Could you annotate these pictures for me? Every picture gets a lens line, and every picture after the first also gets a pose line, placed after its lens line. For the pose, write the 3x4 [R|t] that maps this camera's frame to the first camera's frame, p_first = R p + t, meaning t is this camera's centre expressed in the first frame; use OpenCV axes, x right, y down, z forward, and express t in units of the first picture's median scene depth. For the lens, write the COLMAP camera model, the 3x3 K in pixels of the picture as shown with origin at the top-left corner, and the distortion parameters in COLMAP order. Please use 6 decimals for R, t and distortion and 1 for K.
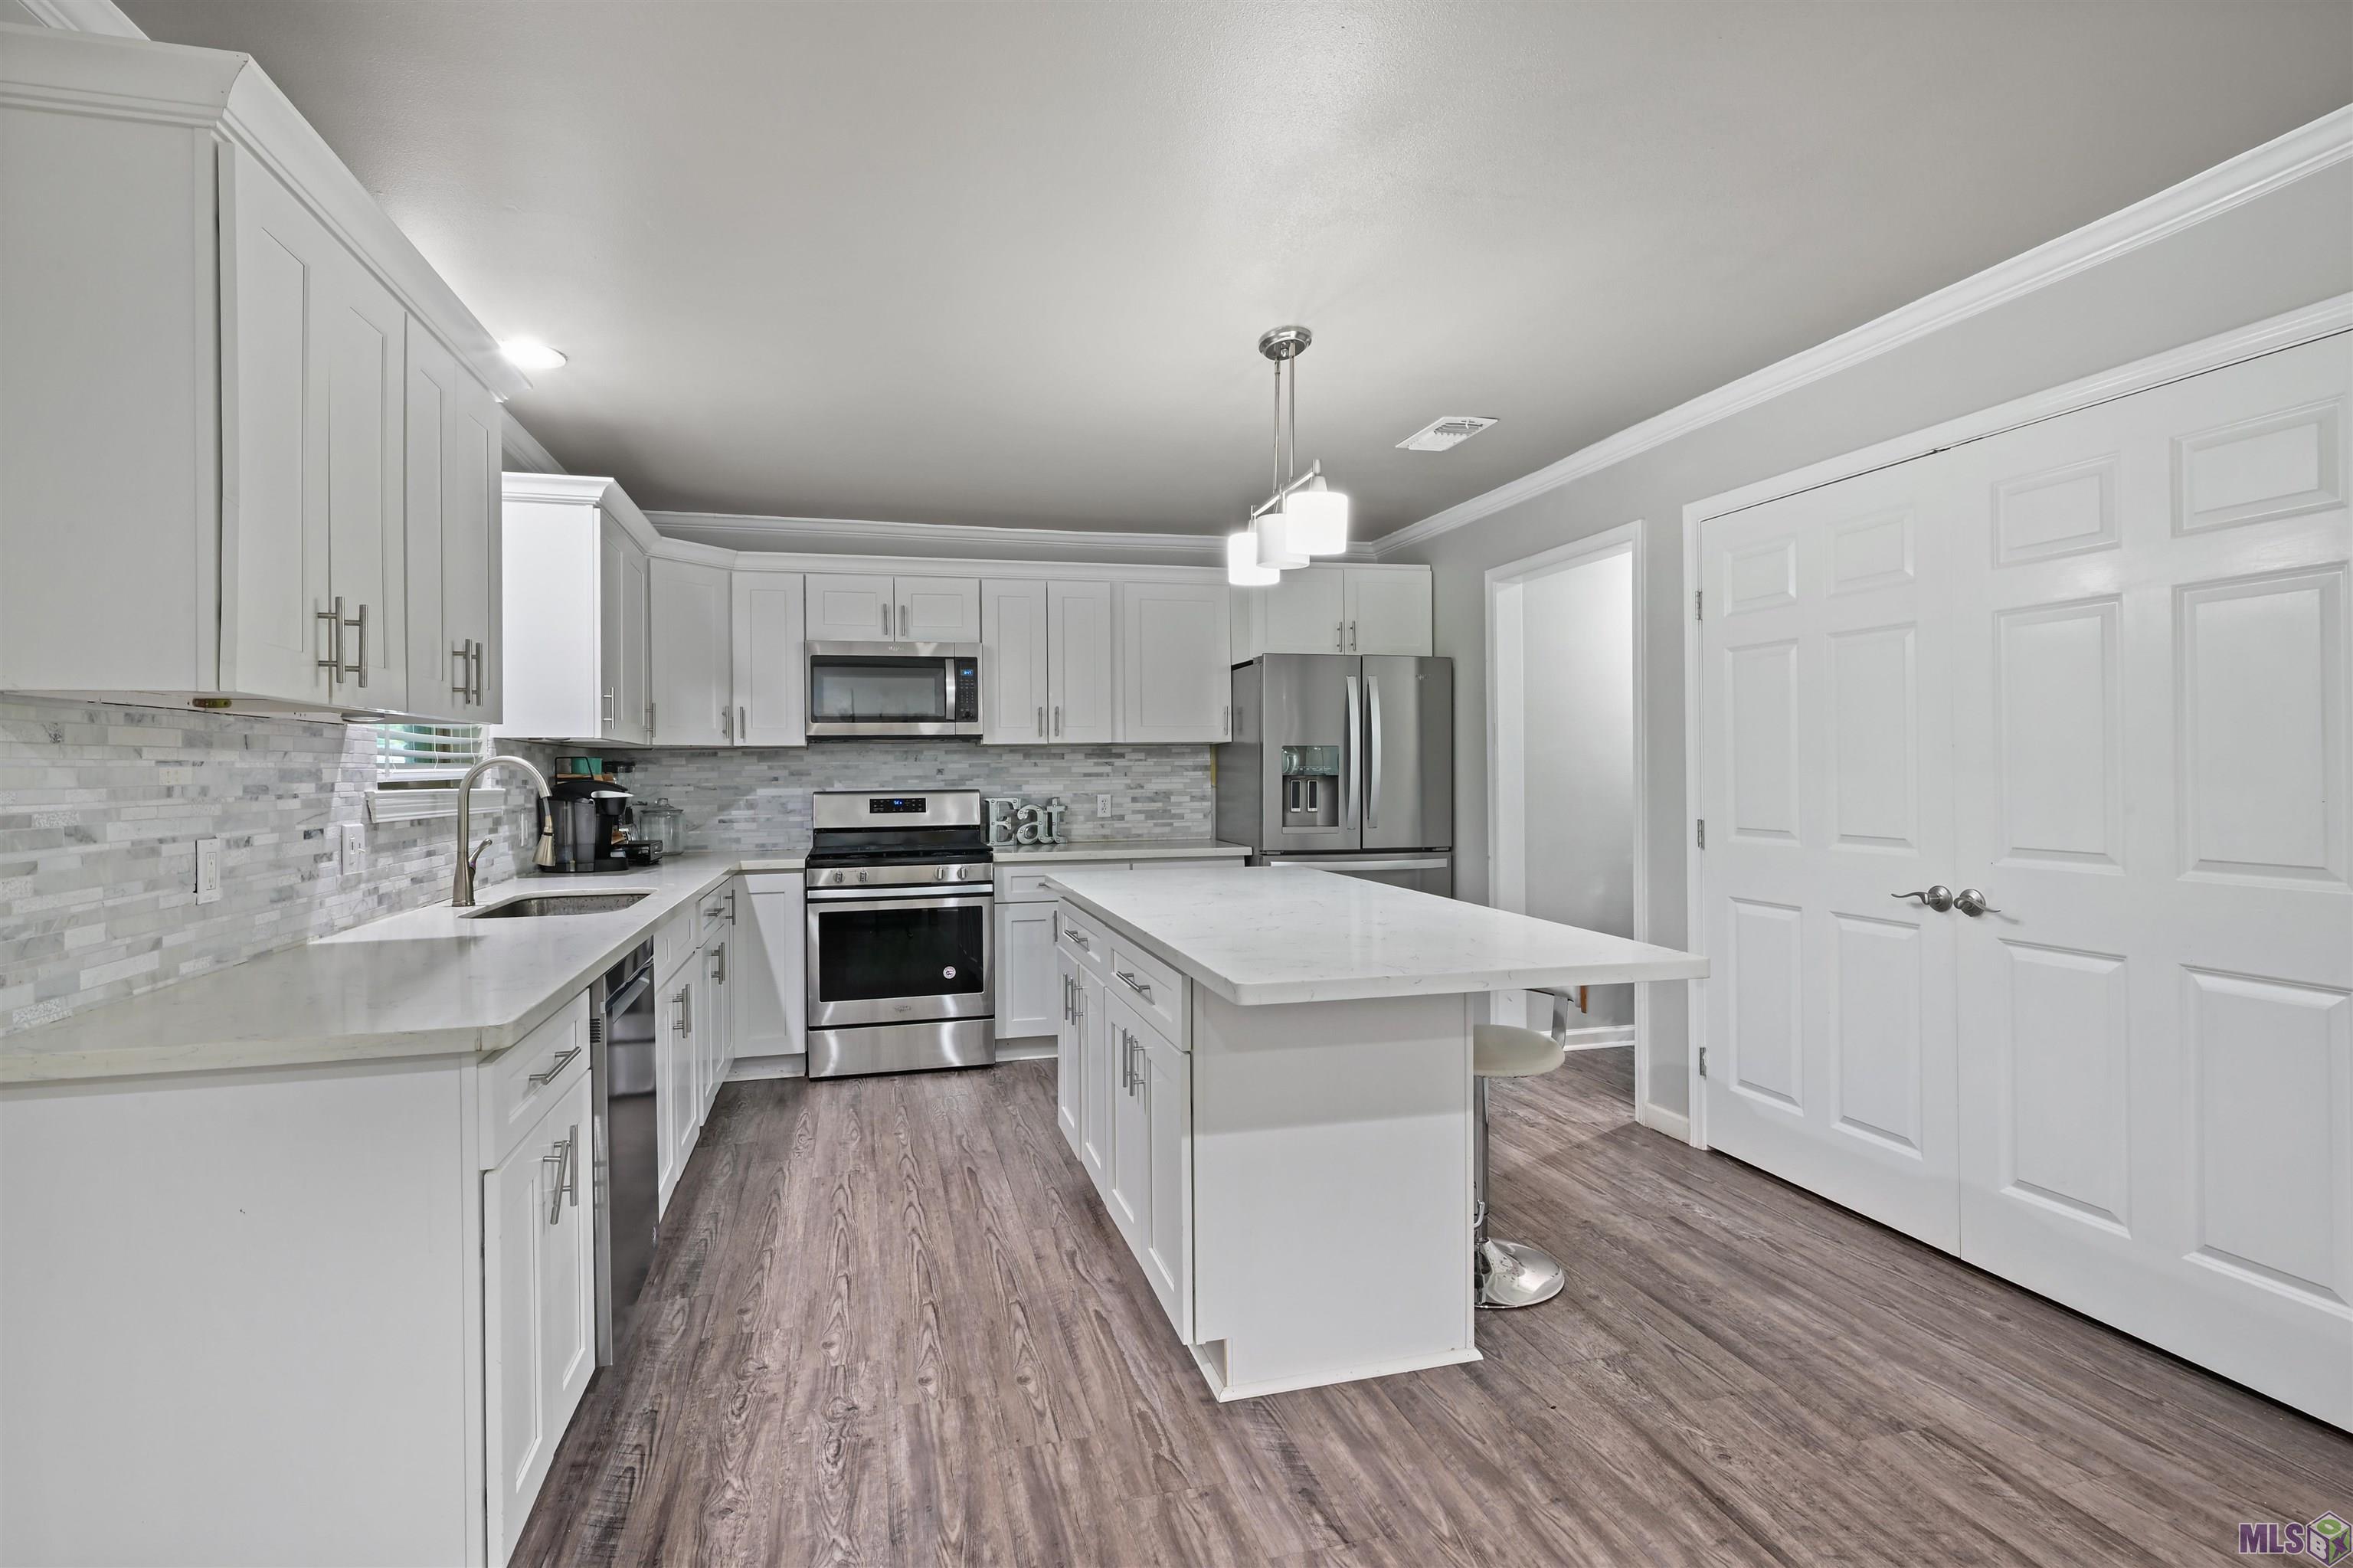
lens RADIAL K [[1157.3, 0, 1175.2], [0, 1157.3, 775.4], [0, 0, 1]] dist [-0.004023, -0.000142]
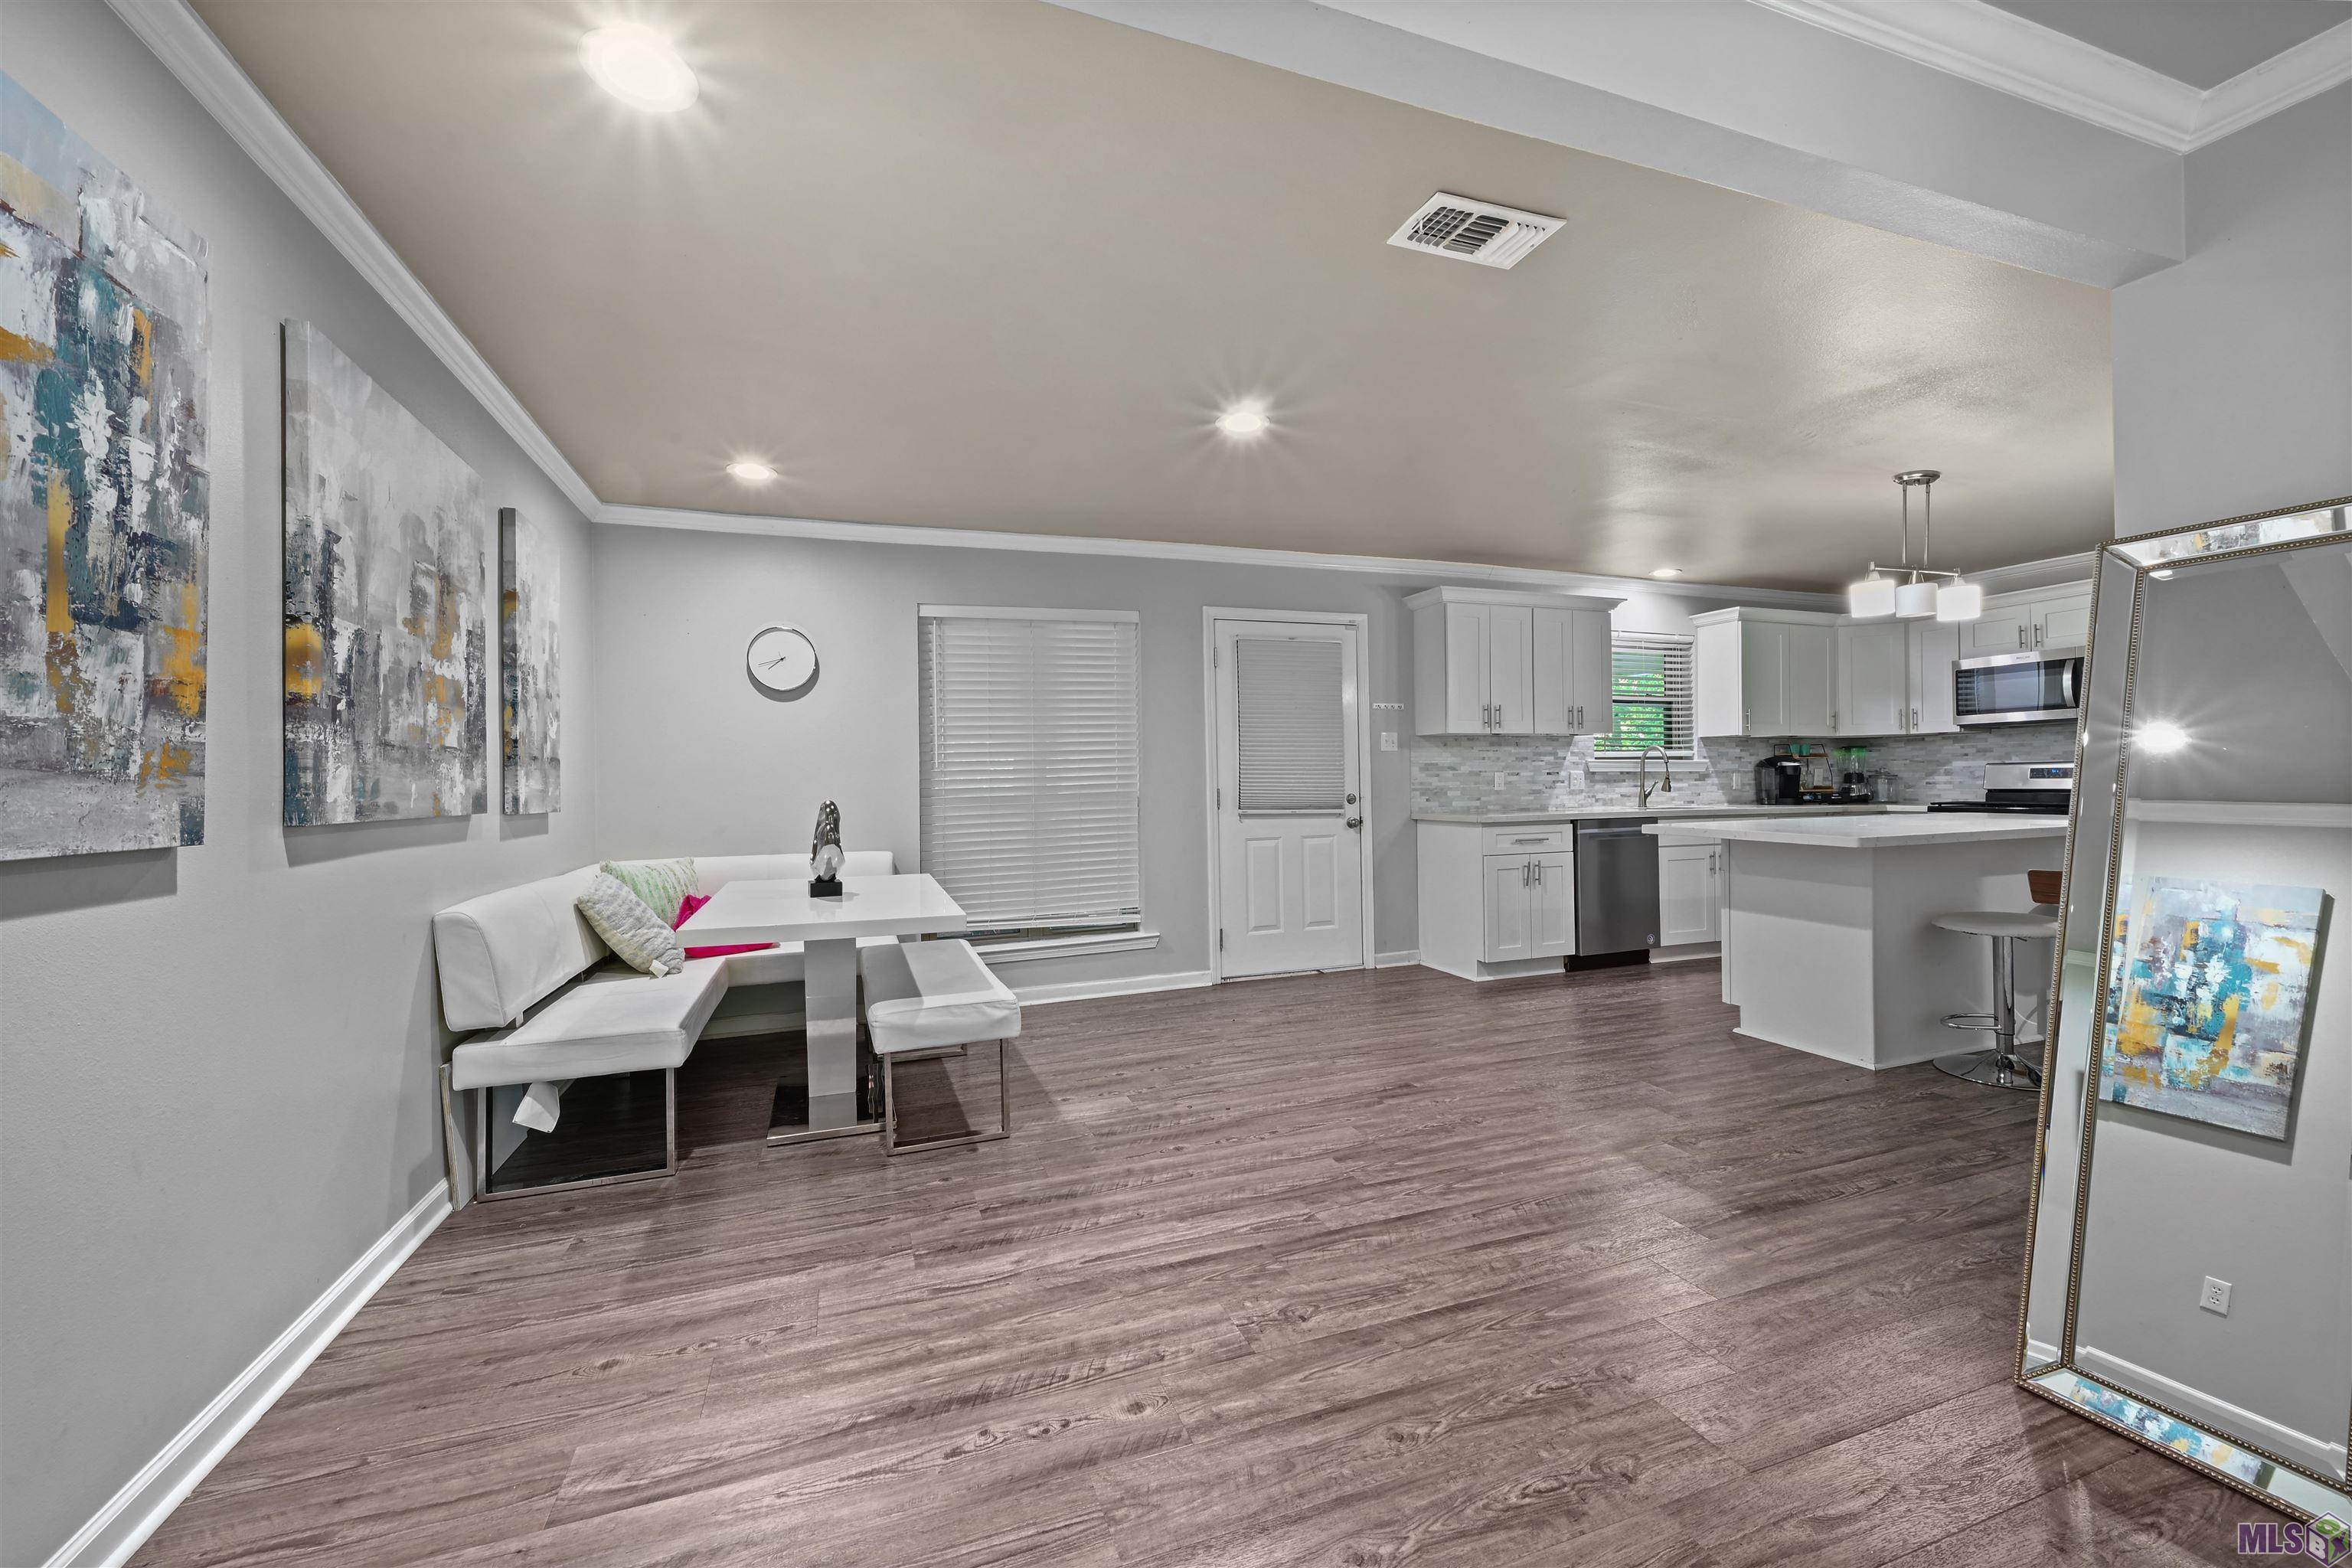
lens RADIAL K [[955.9, 0, 1183.6], [0, 955.9, 775.7], [0, 0, 1]] dist [-0.002347, -0.000148]
pose [[0.092903, 0.003810, -0.995668, 0.957549], [0.006636, 0.999968, 0.004445, 0.022024], [0.995653, -0.007020, 0.092874, -0.114009]]
